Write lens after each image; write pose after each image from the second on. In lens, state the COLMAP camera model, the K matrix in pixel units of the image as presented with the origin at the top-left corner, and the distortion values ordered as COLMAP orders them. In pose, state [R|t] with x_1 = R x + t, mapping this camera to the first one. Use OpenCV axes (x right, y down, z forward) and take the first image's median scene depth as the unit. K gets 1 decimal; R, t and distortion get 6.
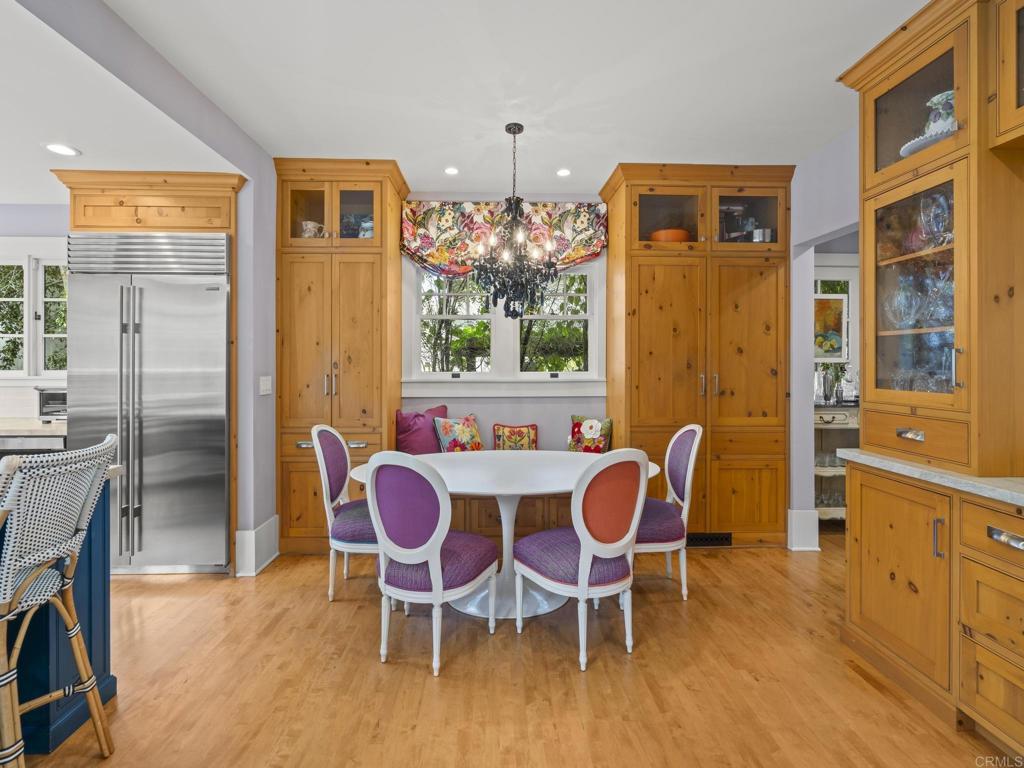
lens RADIAL K [[466.4, 0, 500.2], [0, 466.4, 361.1], [0, 0, 1]] dist [-0.004354, 0.000639]
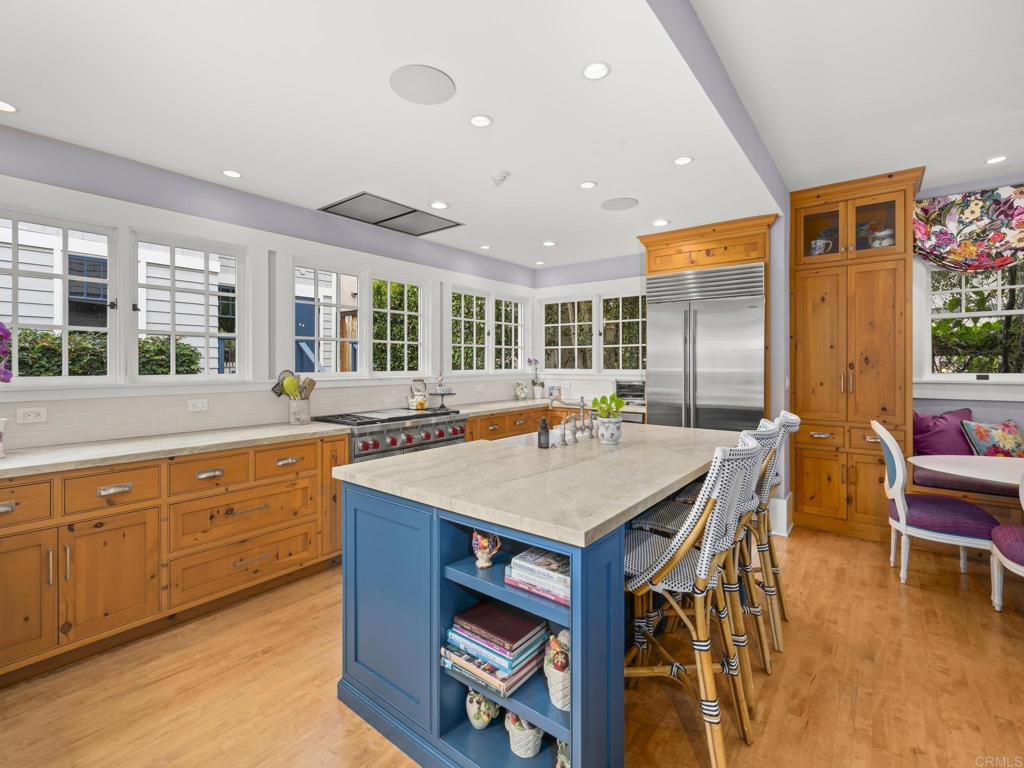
lens RADIAL K [[466.4, 0, 494.7], [0, 466.4, 366.1], [0, 0, 1]] dist [-0.004354, 0.000639]
pose [[0.770314, -0.001082, -0.637664, -0.299935], [0.005616, 0.999971, 0.005089, -0.001134], [0.637640, -0.007501, 0.770298, -0.390952]]
